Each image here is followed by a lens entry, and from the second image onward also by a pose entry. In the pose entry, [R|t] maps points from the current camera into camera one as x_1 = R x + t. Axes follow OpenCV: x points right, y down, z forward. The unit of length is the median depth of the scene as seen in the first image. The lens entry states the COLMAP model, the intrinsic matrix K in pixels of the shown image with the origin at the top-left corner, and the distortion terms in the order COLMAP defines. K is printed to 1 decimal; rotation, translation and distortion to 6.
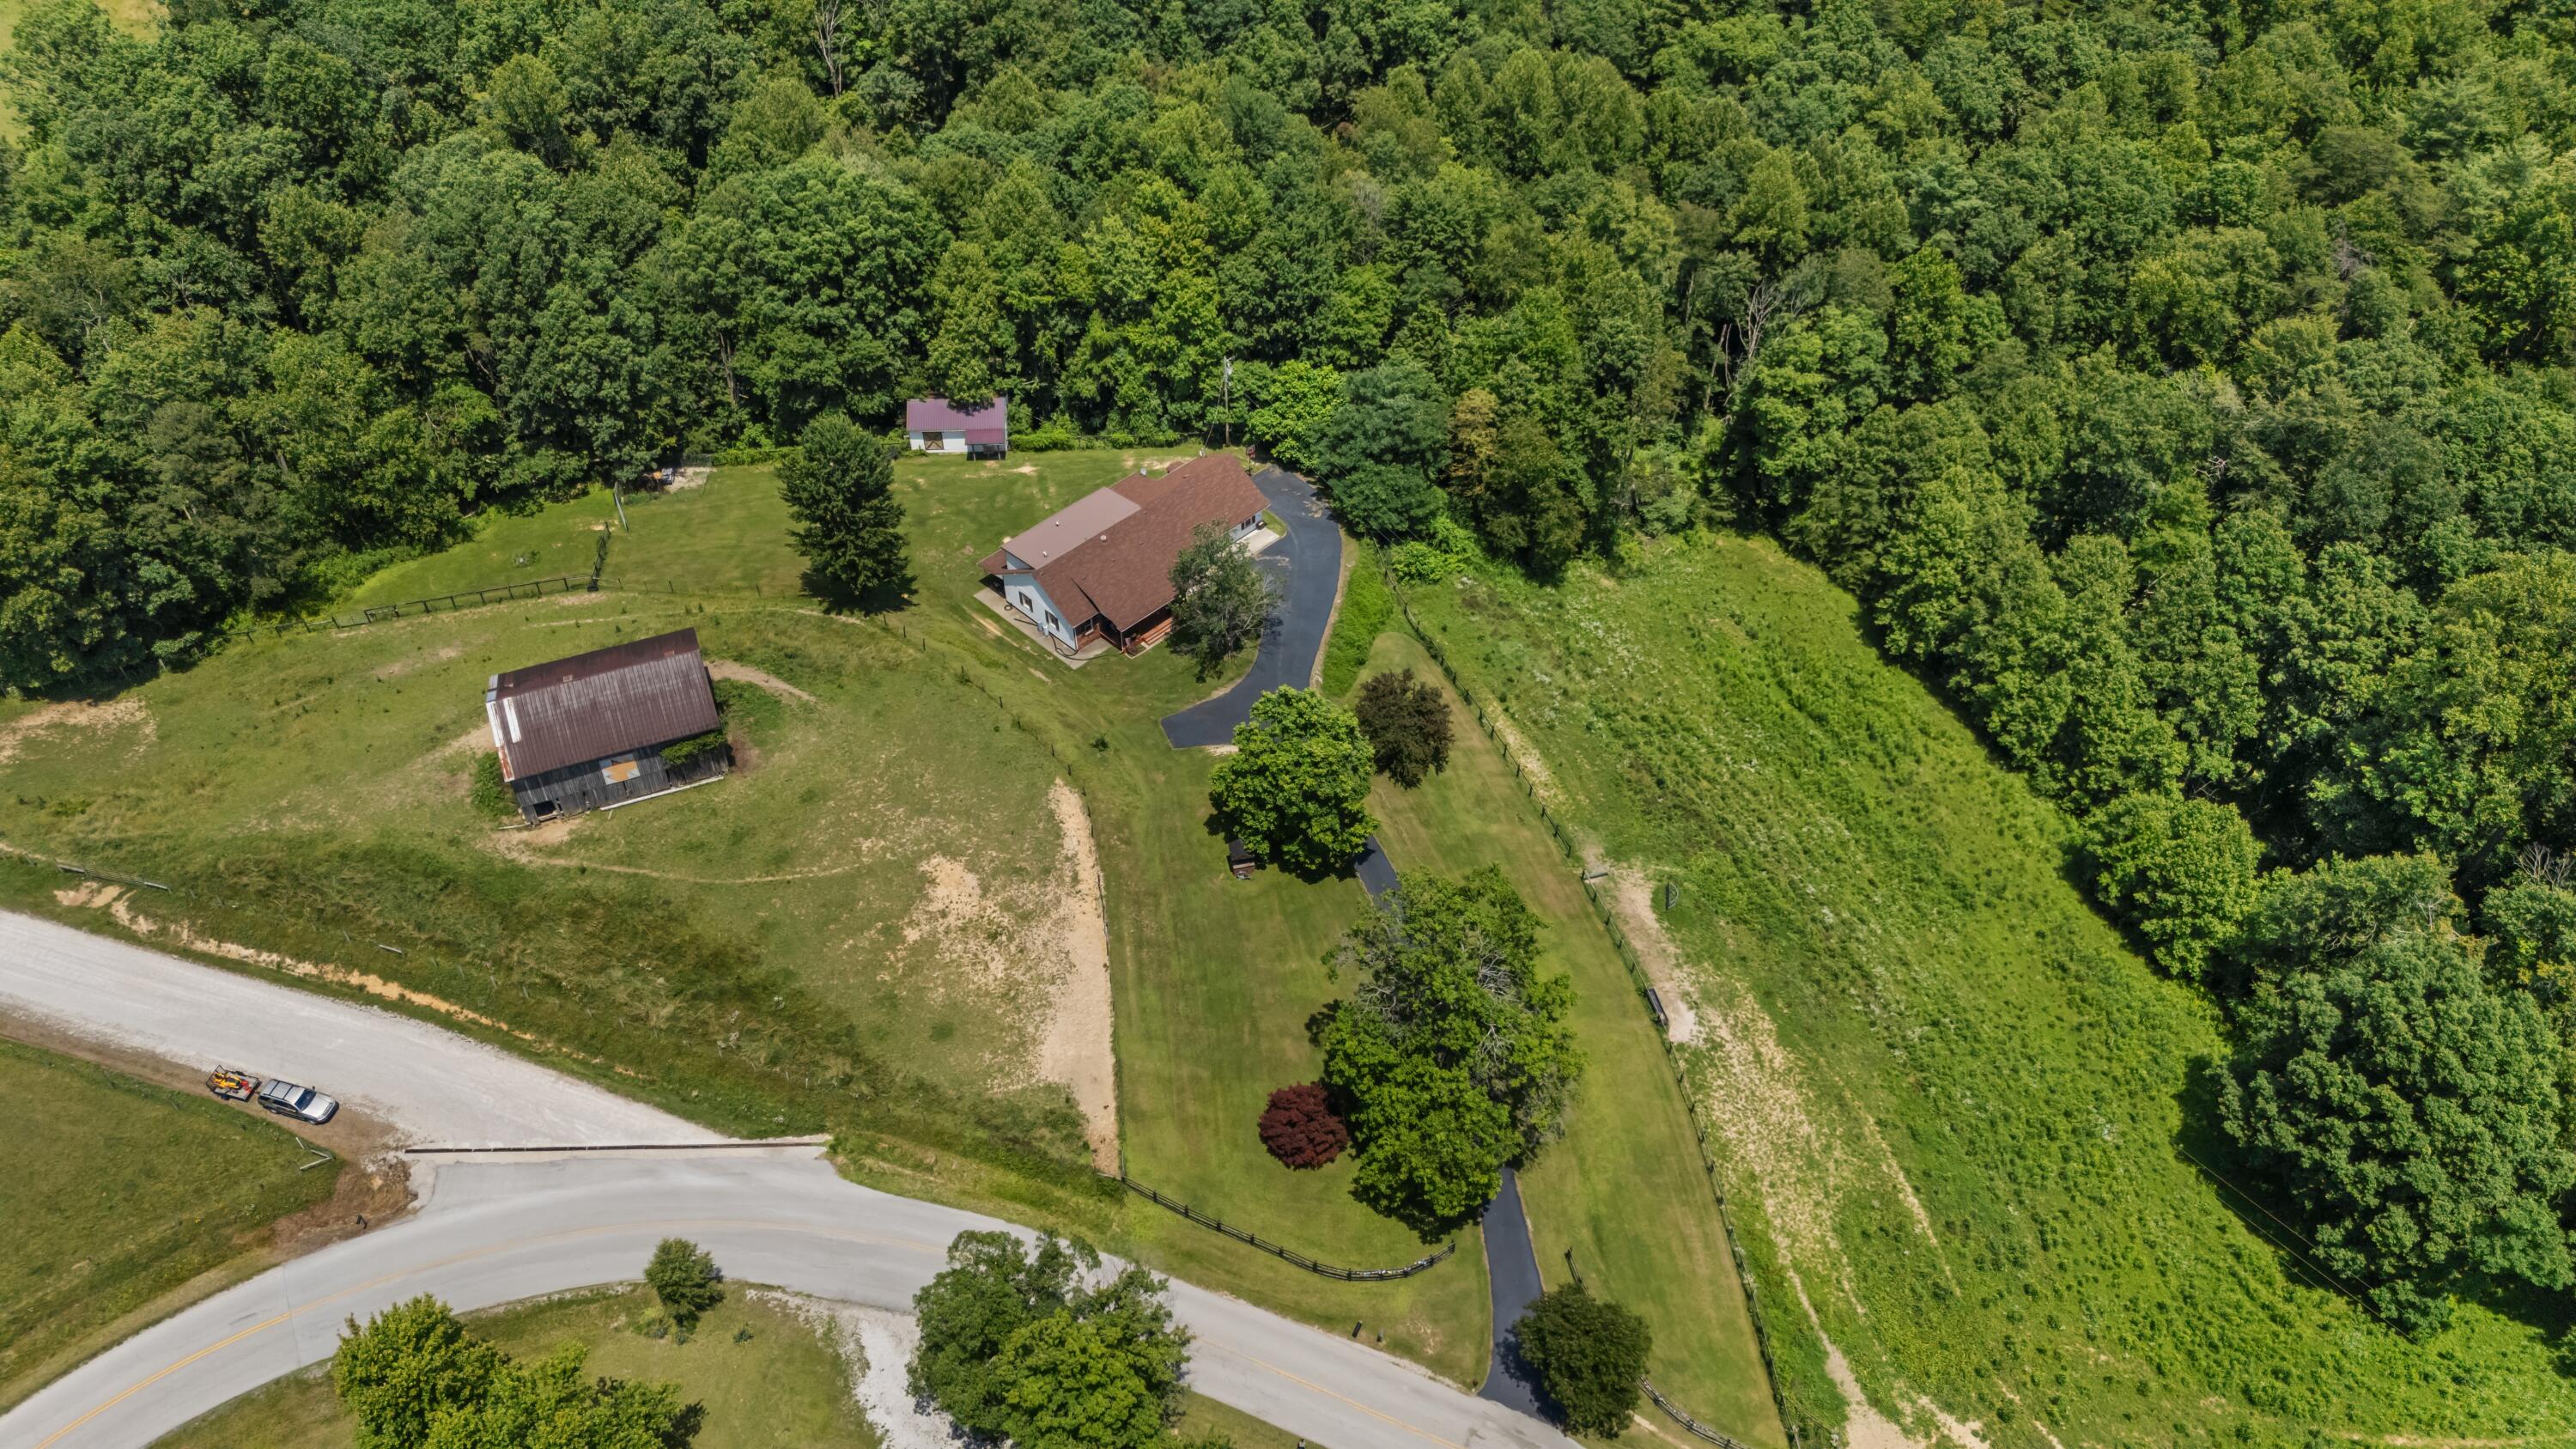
lens RADIAL K [[1915.6, 0, 1288.0], [0, 1915.6, 724.5], [0, 0, 1]] dist [0.090055, -0.086989]
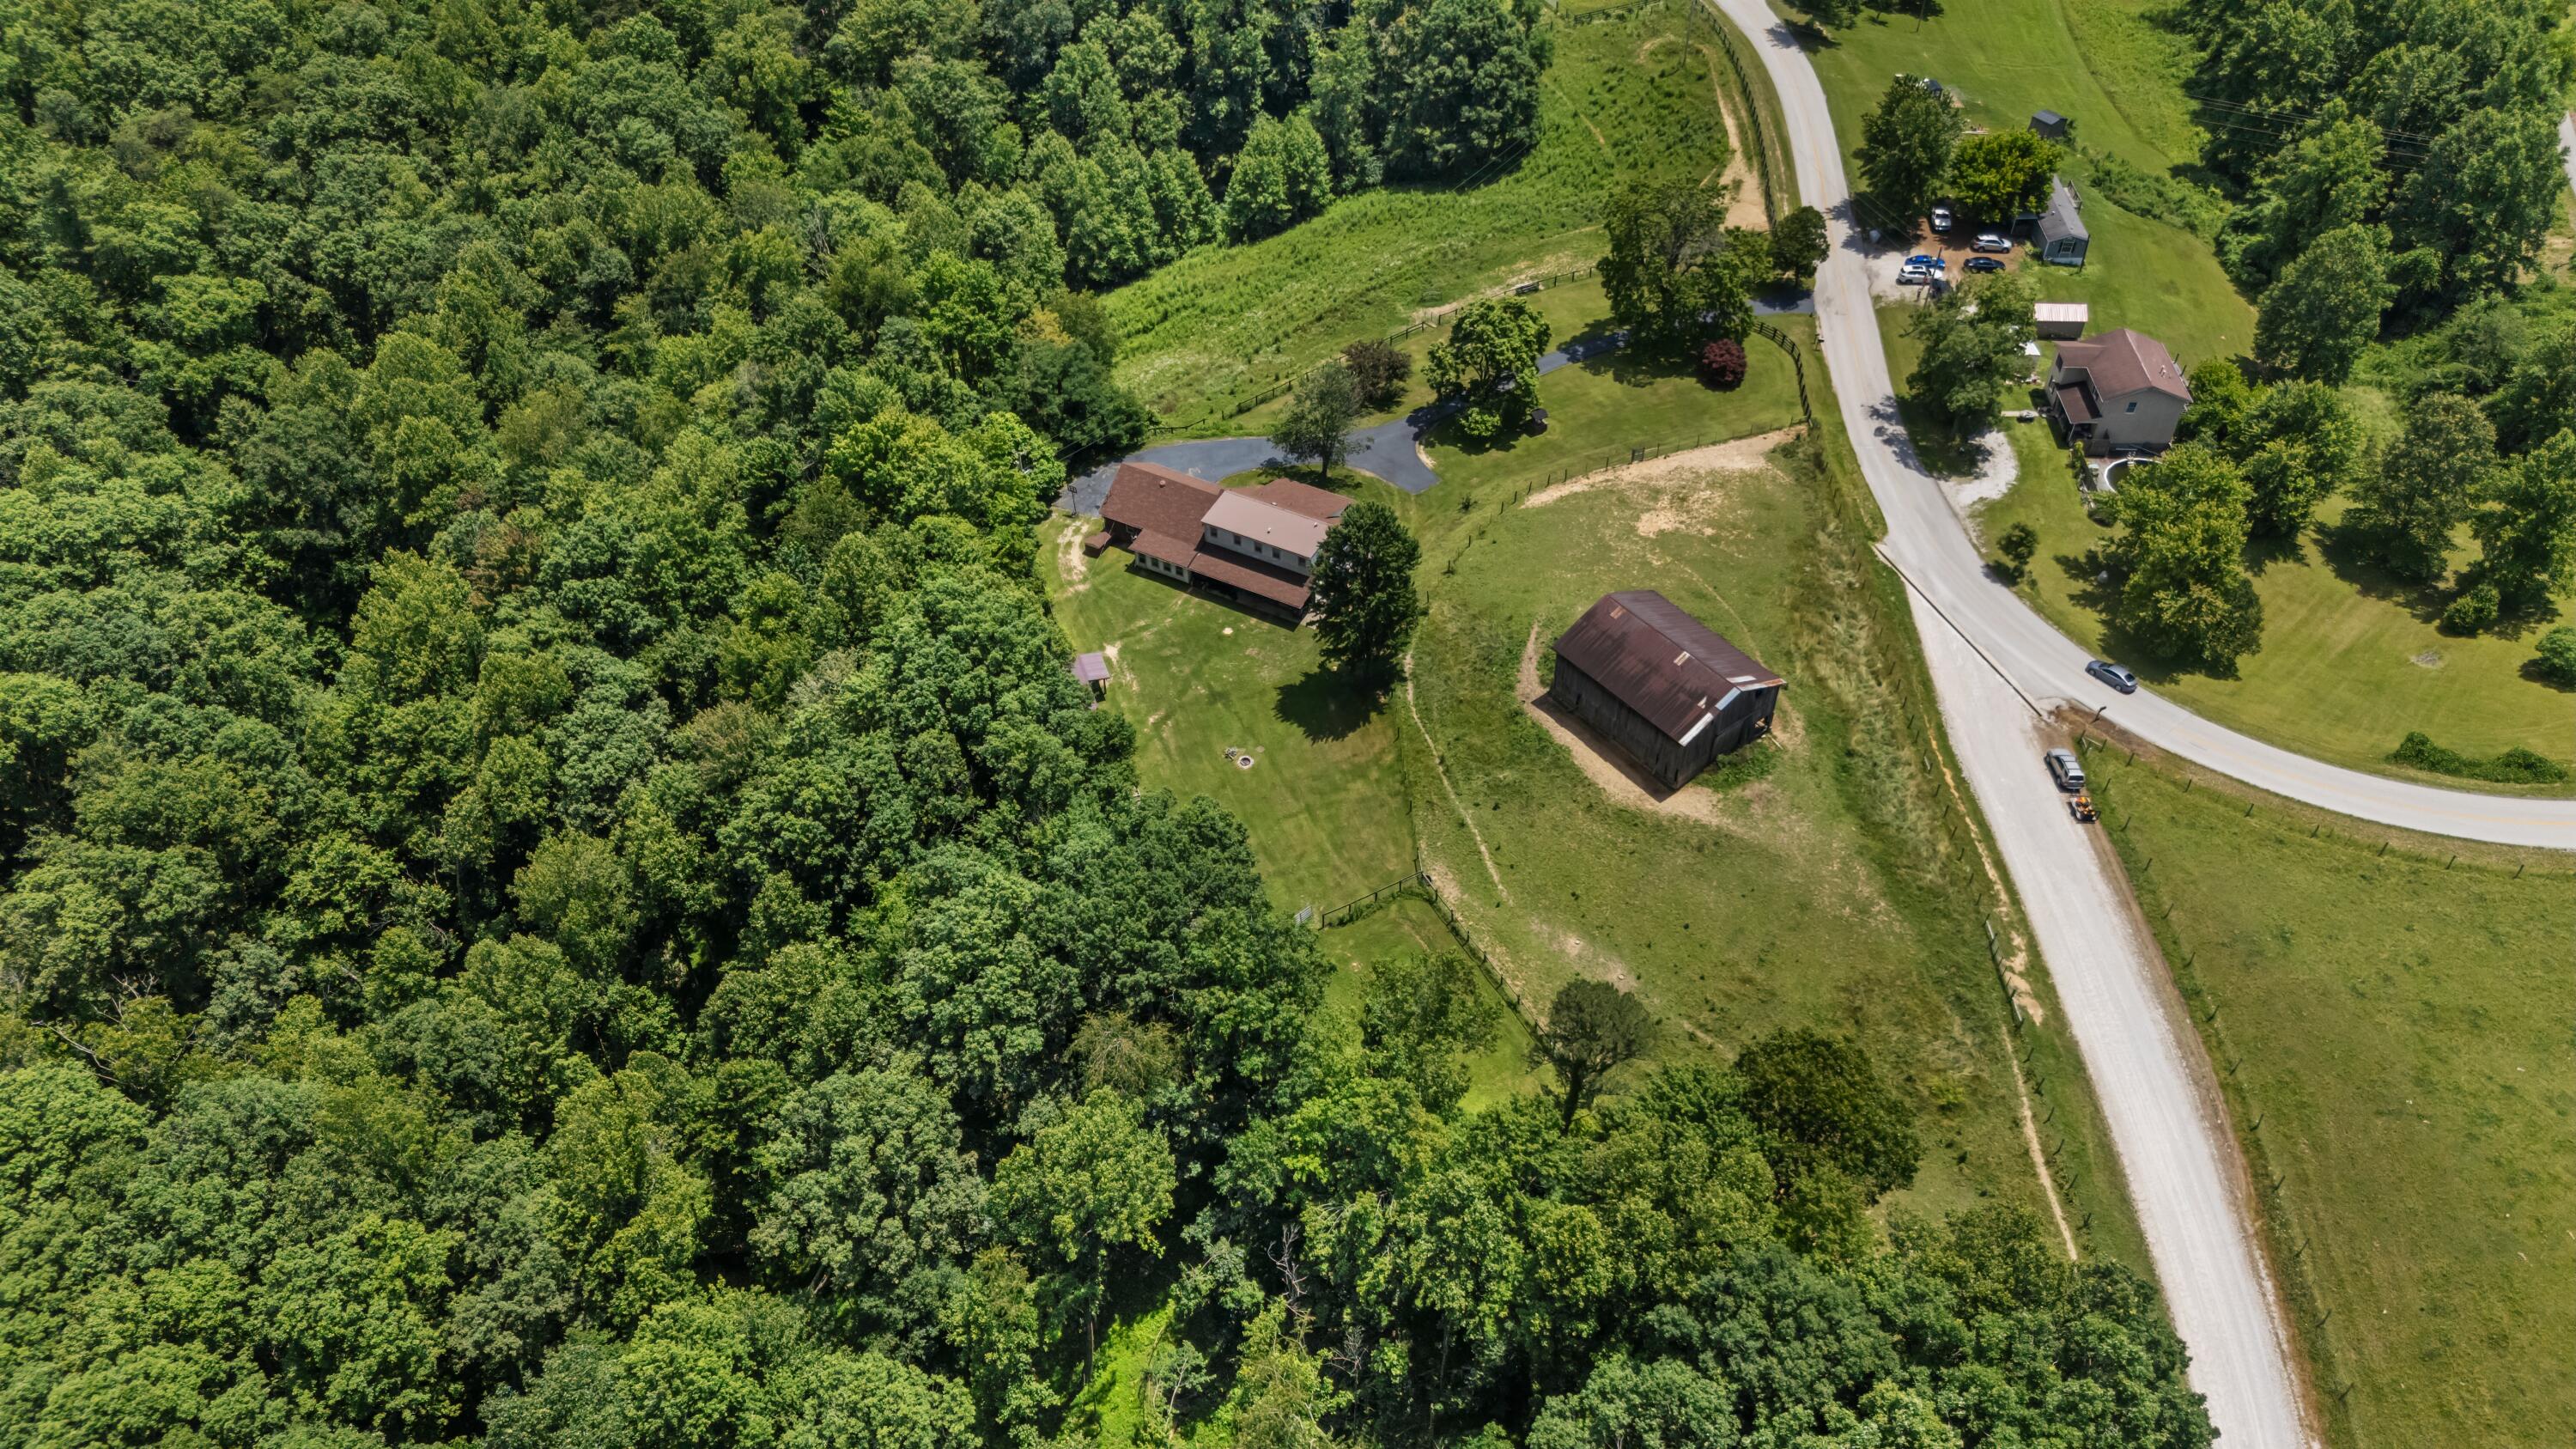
lens RADIAL K [[1915.6, 0, 1288.0], [0, 1915.6, 724.5], [0, 0, 1]] dist [0.090055, -0.086989]
pose [[-0.289977, -0.654003, 0.698708, -1.117076], [0.649883, 0.401374, 0.645408, -0.879132], [-0.702542, 0.641232, 0.308636, 0.862093]]
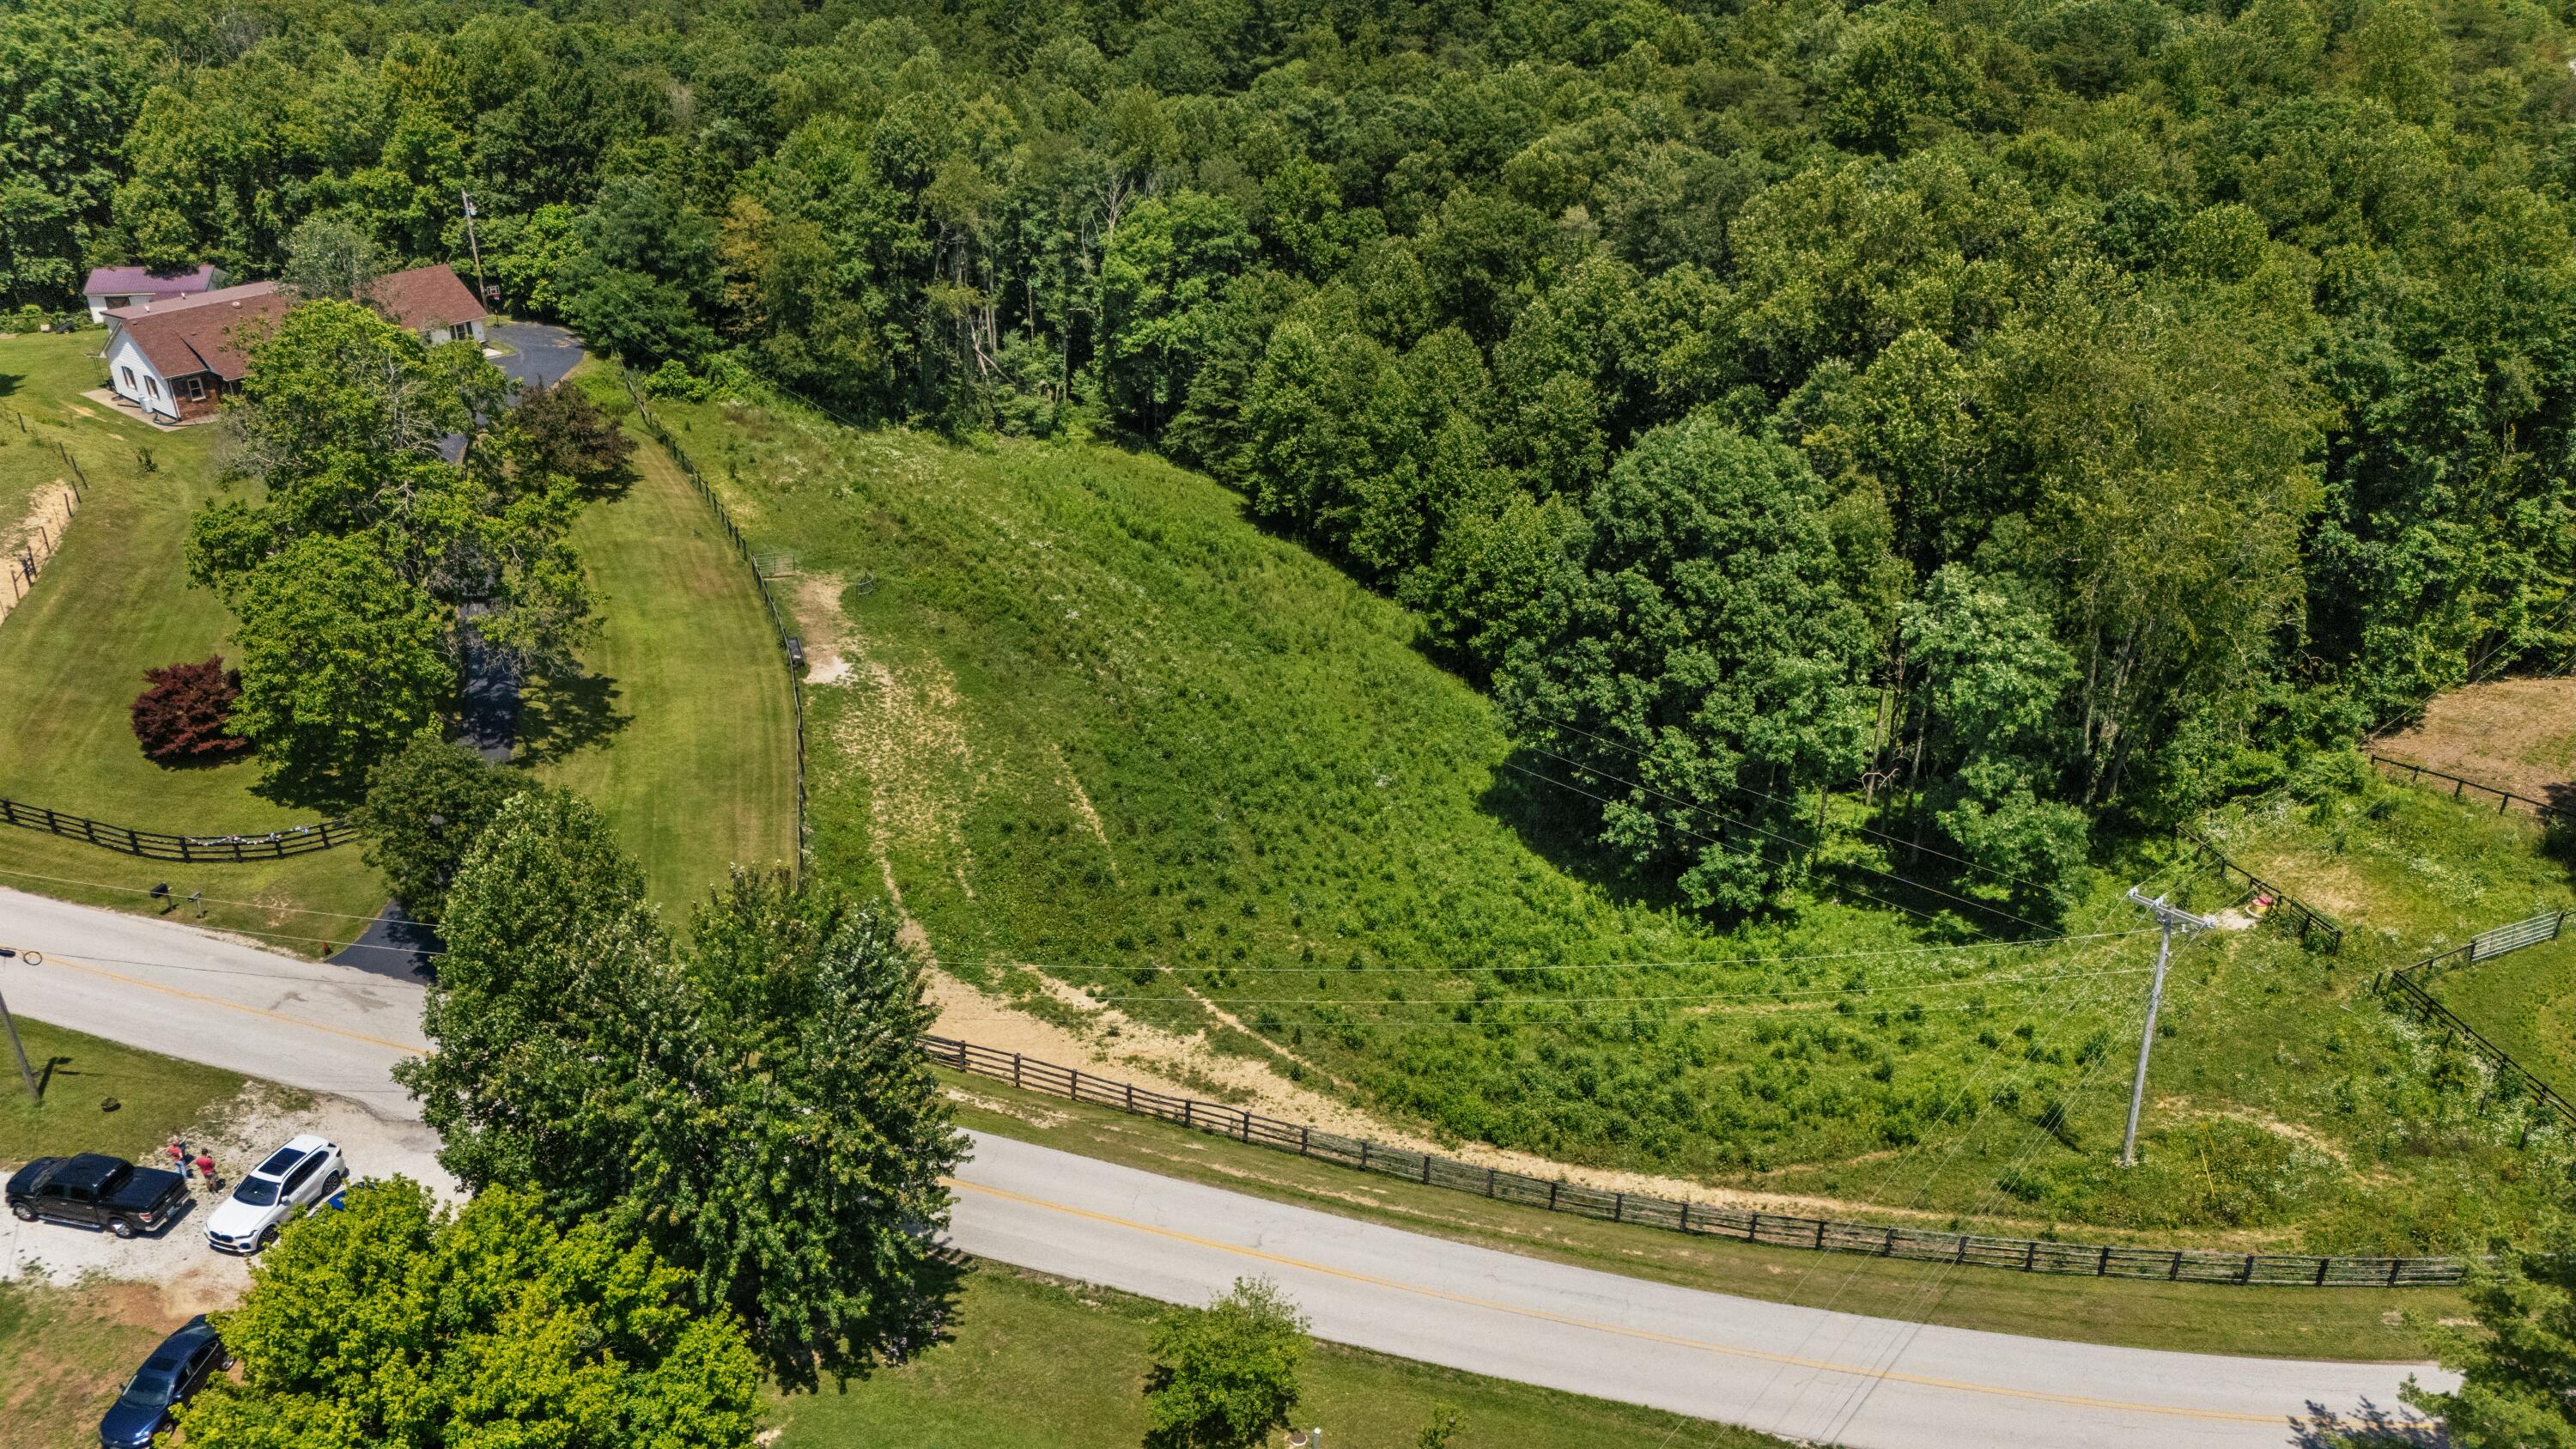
lens RADIAL K [[1915.6, 0, 1288.0], [0, 1915.6, 724.5], [0, 0, 1]] dist [0.090055, -0.086989]
pose [[0.995394, -0.040583, 0.086851, 0.315542], [0.065770, 0.948225, -0.310714, 0.421460], [-0.069744, 0.314995, 0.946527, 0.265493]]
